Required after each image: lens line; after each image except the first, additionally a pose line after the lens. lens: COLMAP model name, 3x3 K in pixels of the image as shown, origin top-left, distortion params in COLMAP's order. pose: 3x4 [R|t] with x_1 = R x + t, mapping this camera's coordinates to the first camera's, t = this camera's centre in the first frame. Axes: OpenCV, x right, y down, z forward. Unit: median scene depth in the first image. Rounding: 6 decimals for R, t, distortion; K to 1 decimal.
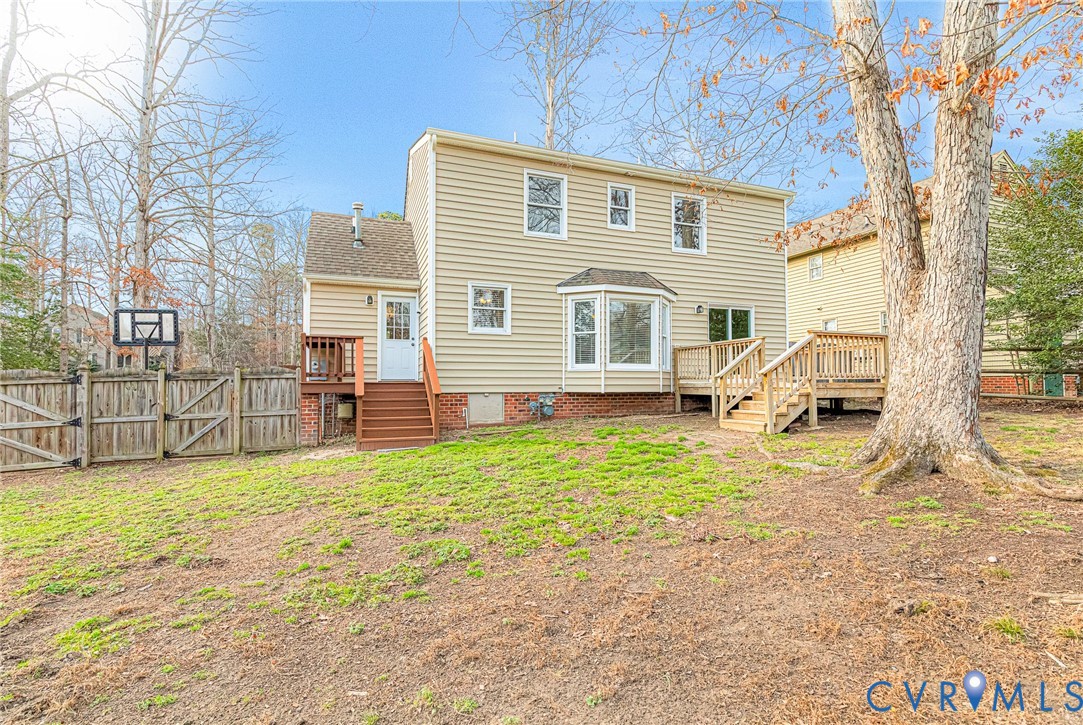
lens RADIAL K [[484.3, 0, 542.4], [0, 484.3, 377.8], [0, 0, 1]] dist [0.000322, 0.000063]
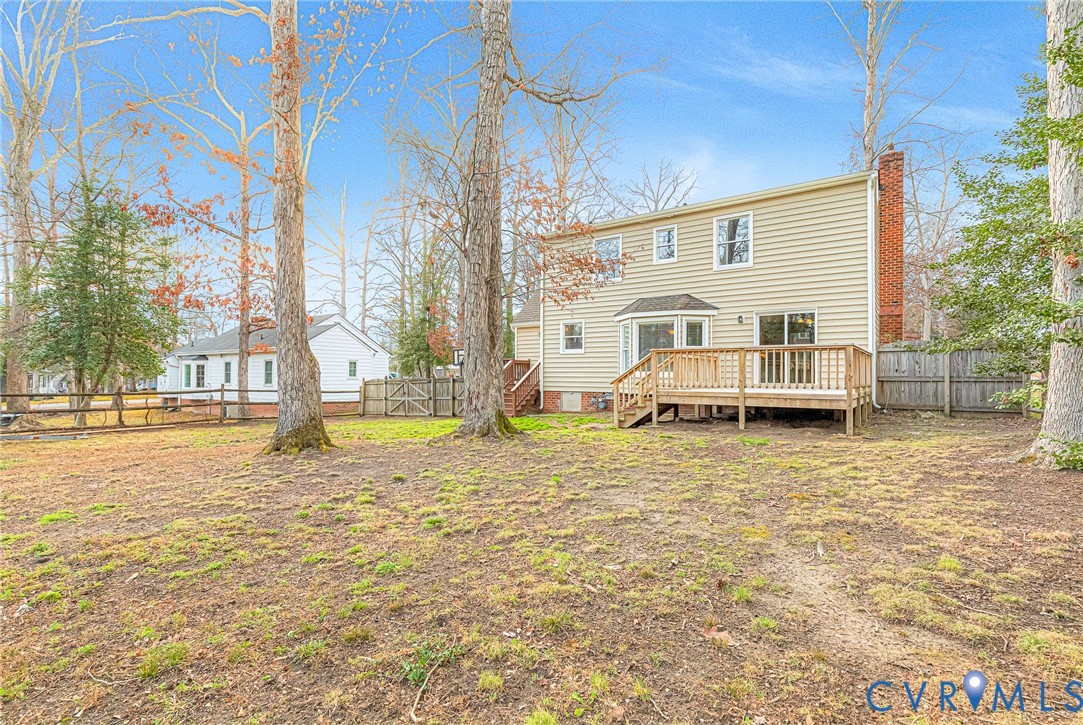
lens RADIAL K [[504.4, 0, 541.5], [0, 504.4, 362.5], [0, 0, 1]] dist [-0.000406, -0.000100]
pose [[0.564224, -0.018877, -0.825406, 1.154561], [0.003664, 0.999786, -0.020360, -0.028669], [0.825614, 0.008463, 0.564173, 0.008548]]
